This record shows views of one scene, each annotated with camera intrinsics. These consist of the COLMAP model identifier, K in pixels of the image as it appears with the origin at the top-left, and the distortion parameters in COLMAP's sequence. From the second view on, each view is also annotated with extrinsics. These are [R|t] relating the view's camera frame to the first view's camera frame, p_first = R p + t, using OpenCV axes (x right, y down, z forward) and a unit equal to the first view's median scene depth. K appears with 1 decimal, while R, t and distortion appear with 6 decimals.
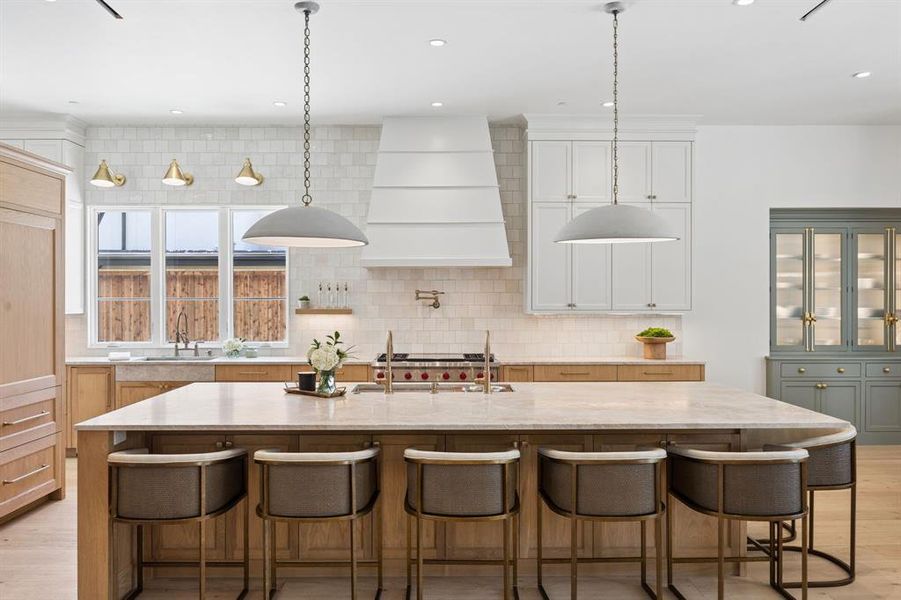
lens RADIAL K [[711.8, 0, 450.5], [0, 711.8, 300.0], [0, 0, 1]] dist [-0.001936, -0.007145]
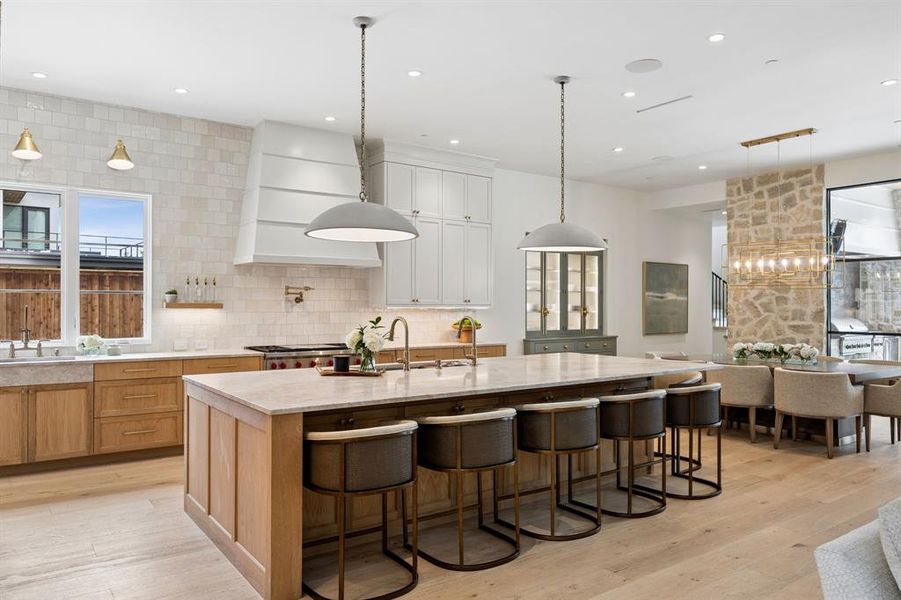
lens RADIAL K [[632.9, 0, 450.5], [0, 632.9, 300.0], [0, 0, 1]] dist [-0.008227, -0.004055]
pose [[0.817275, 0.007432, 0.576200, -0.392184], [-0.000935, 0.999933, -0.011572, 0.018129], [-0.576247, 0.008919, 0.817227, 0.077192]]
